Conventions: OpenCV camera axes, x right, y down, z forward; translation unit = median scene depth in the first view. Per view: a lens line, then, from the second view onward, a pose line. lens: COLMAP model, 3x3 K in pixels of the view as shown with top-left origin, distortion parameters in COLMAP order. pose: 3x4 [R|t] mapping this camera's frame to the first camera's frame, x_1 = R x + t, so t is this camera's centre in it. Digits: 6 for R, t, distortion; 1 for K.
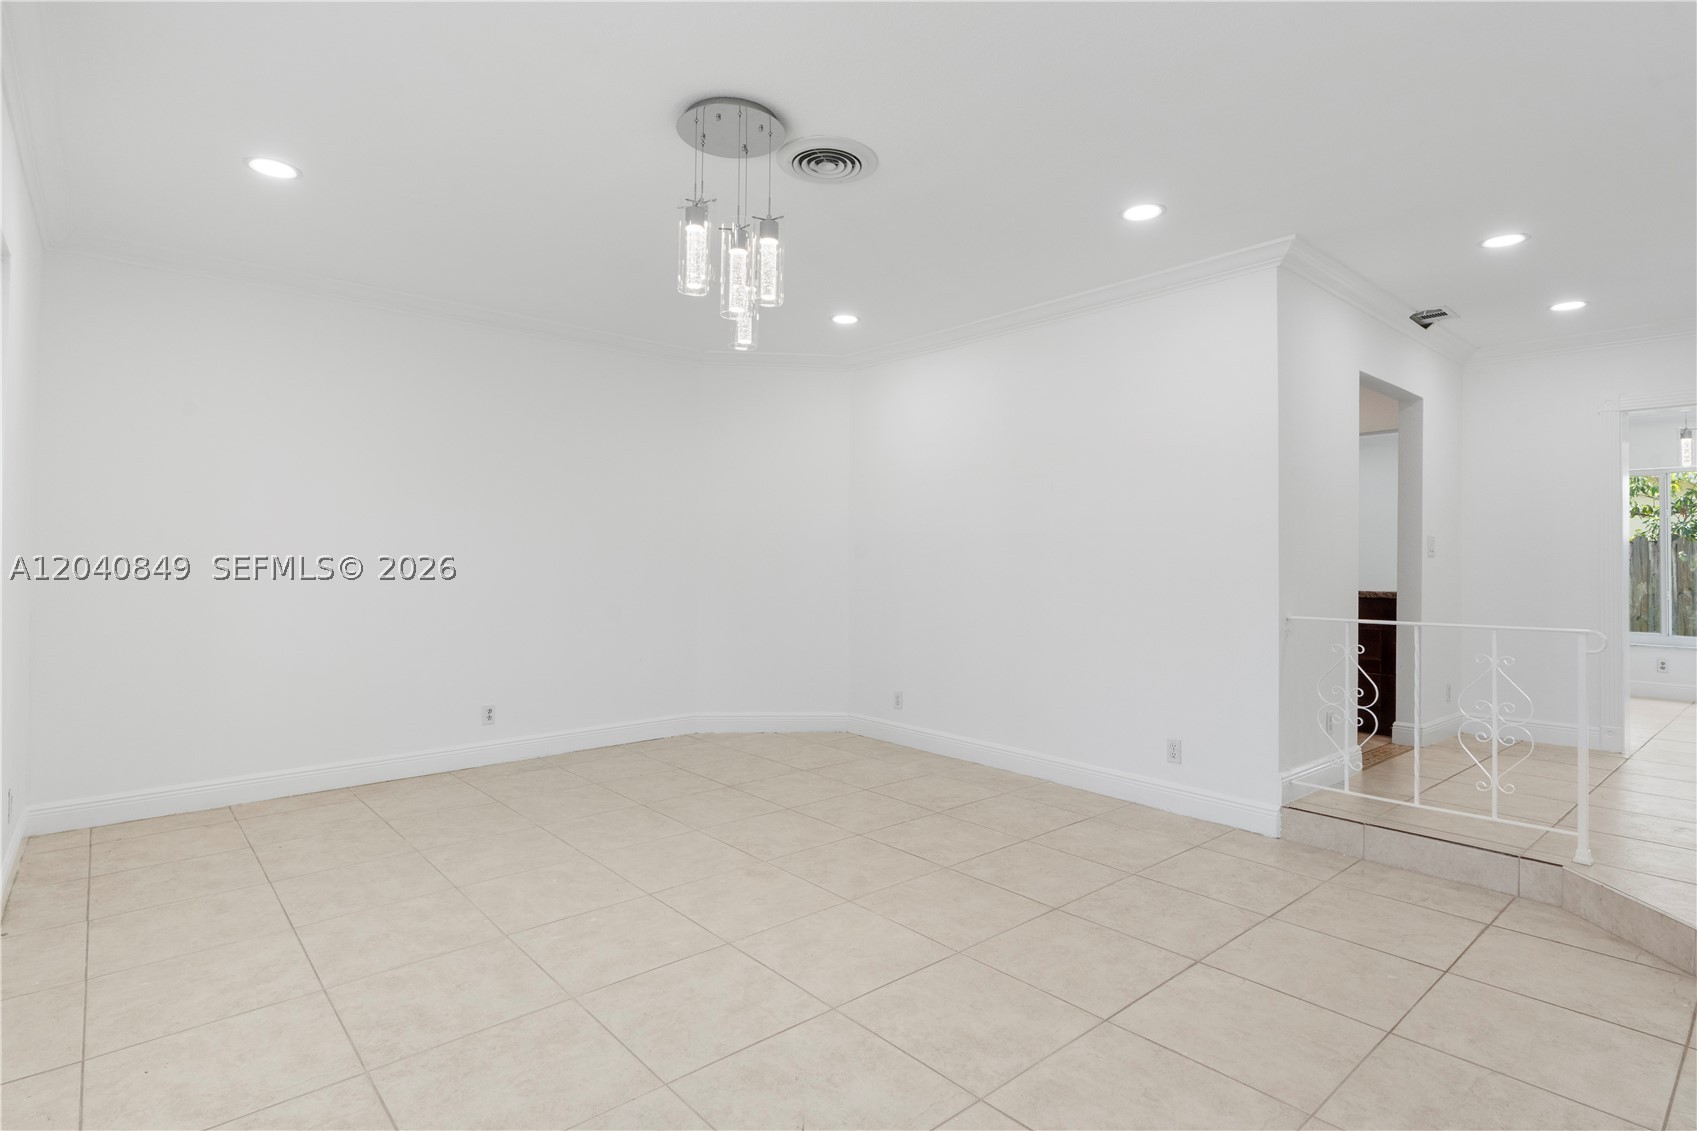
lens RADIAL K [[845.0, 0, 848.2], [0, 845.0, 564.4], [0, 0, 1]] dist [0.000146, 0.000016]
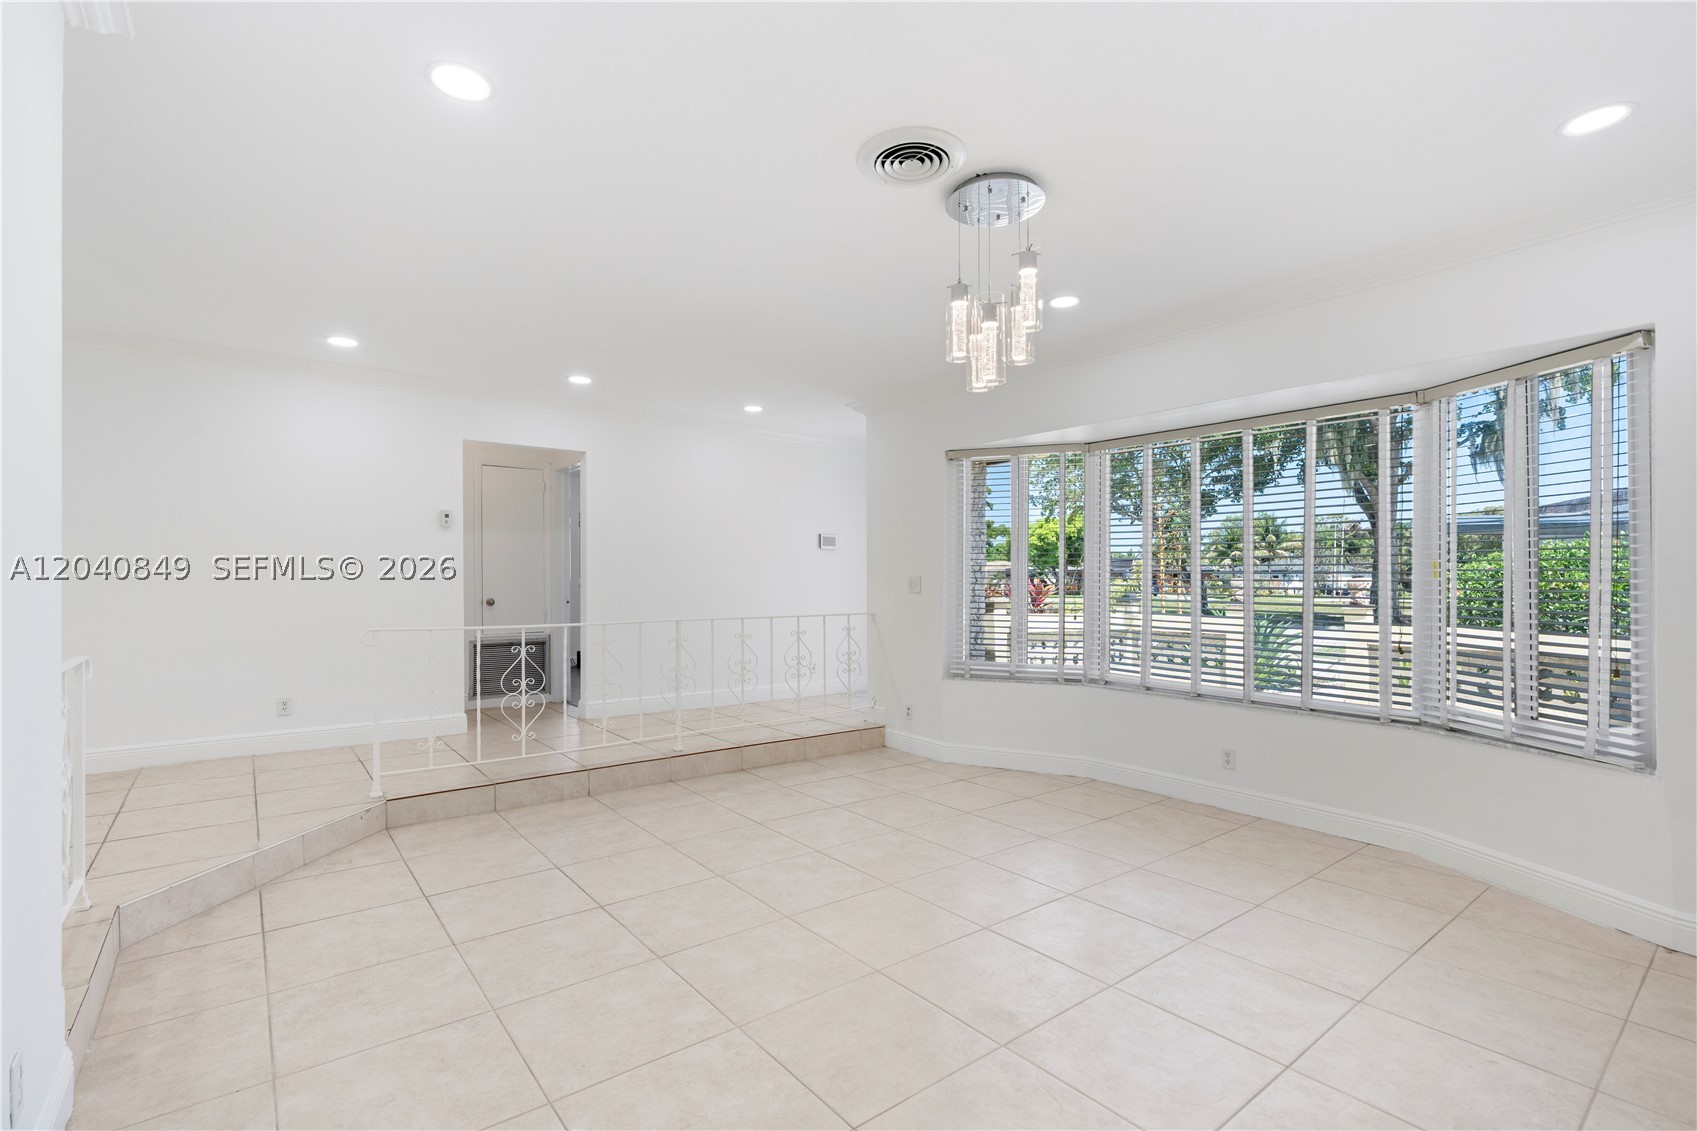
lens RADIAL K [[763.8, 0, 847.3], [0, 763.8, 572.9], [0, 0, 1]] dist [-0.010094, 0.005113]
pose [[-0.998574, -0.013594, 0.051632, -0.002482], [-0.014193, 0.999836, -0.011255, -0.016420], [-0.051470, -0.011972, -0.998603, 1.822105]]
